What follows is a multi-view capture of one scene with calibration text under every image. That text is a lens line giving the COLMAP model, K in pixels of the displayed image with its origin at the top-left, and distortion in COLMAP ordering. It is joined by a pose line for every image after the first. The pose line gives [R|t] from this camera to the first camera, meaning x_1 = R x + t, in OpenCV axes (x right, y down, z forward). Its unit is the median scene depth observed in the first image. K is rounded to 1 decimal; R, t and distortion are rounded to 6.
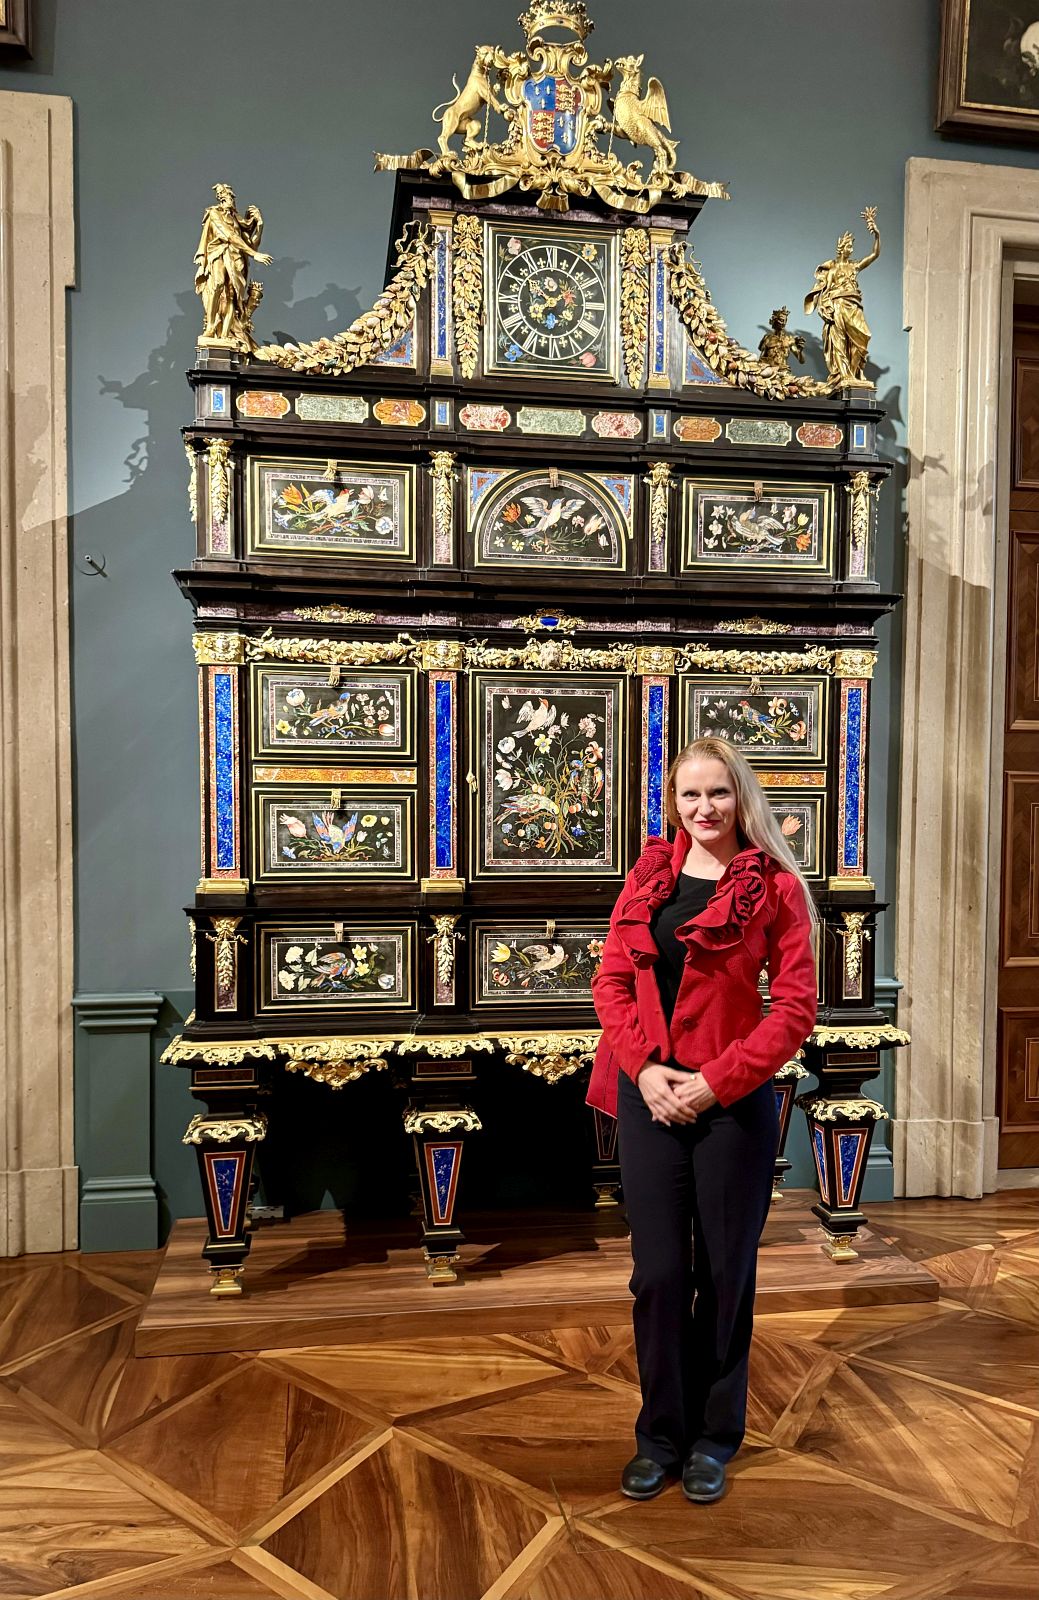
lens RADIAL K [[1258.4, 0, 457.0], [0, 1258.4, 861.6], [0, 0, 1]] dist [0.021958, -0.035213]
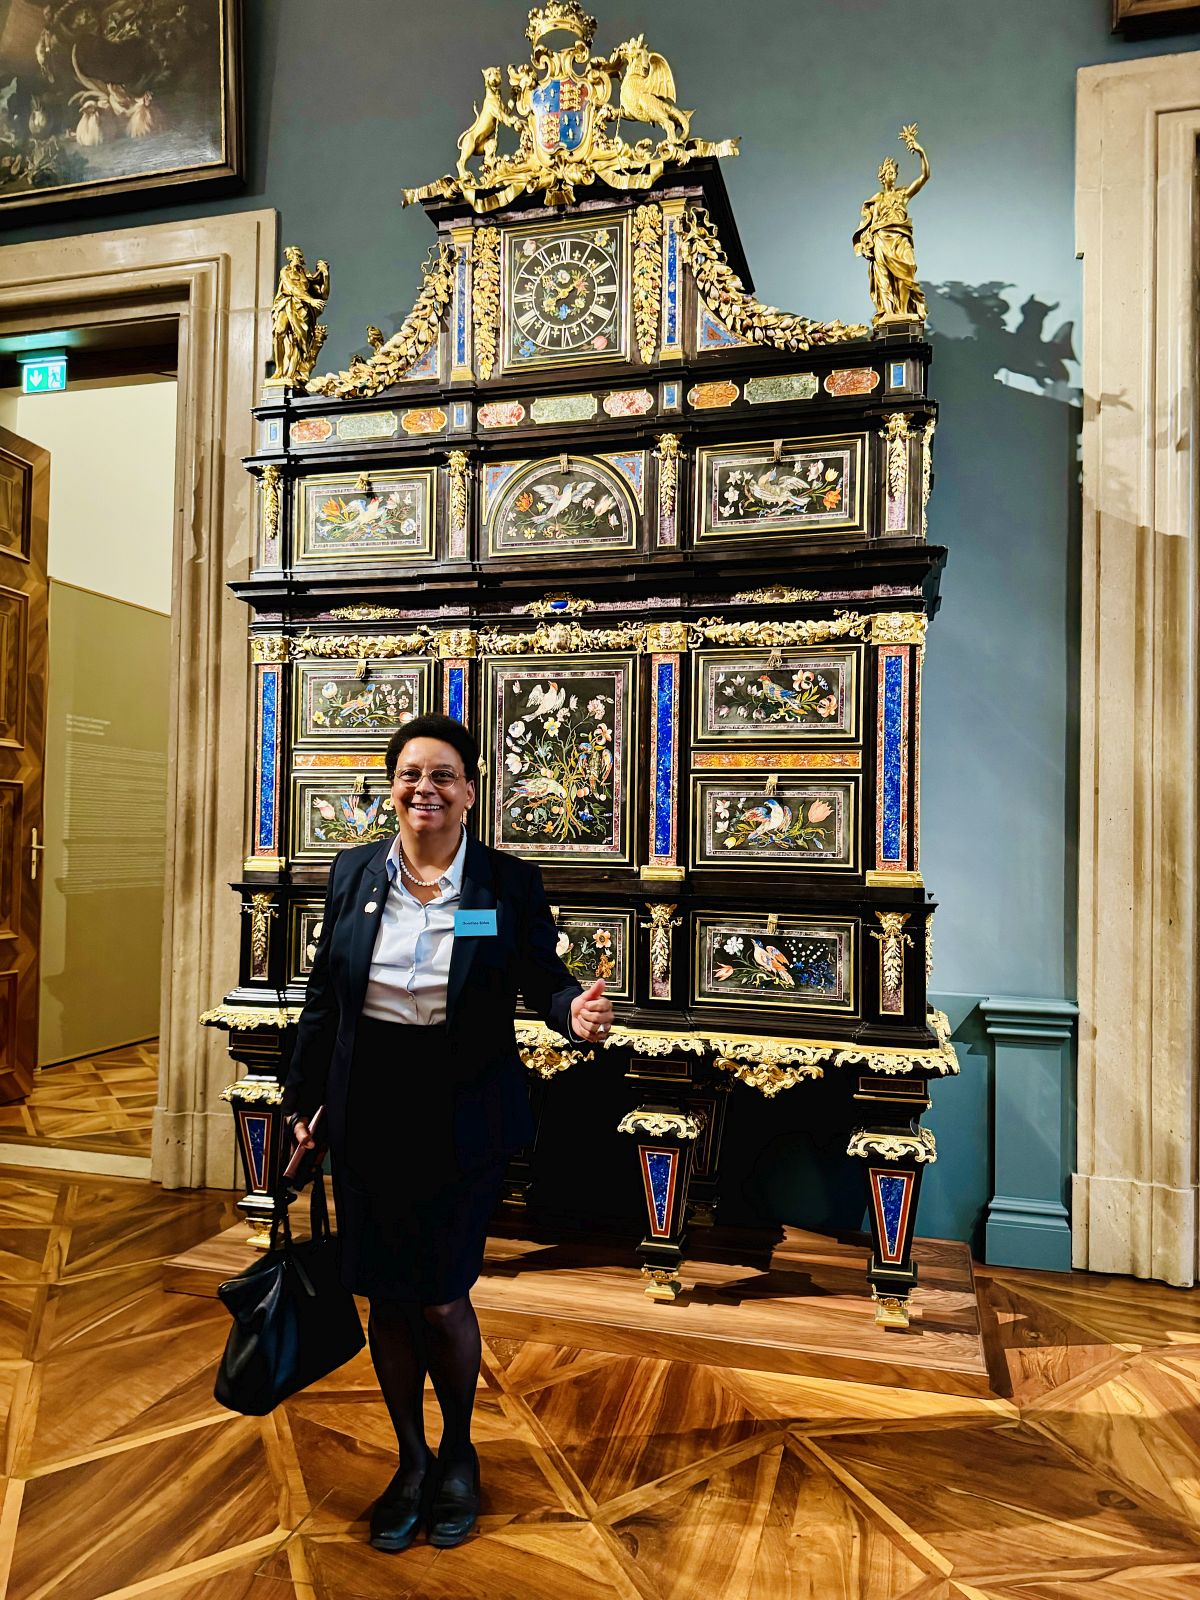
lens RADIAL K [[1128.8, 0, 600.3], [0, 1128.8, 795.8], [0, 0, 1]] dist [0.024876, -0.029646]
pose [[0.909072, -0.004920, -0.416609, 0.468752], [-0.027317, 0.997075, -0.071382, 0.021987], [0.415742, 0.076272, 0.906279, 0.214755]]
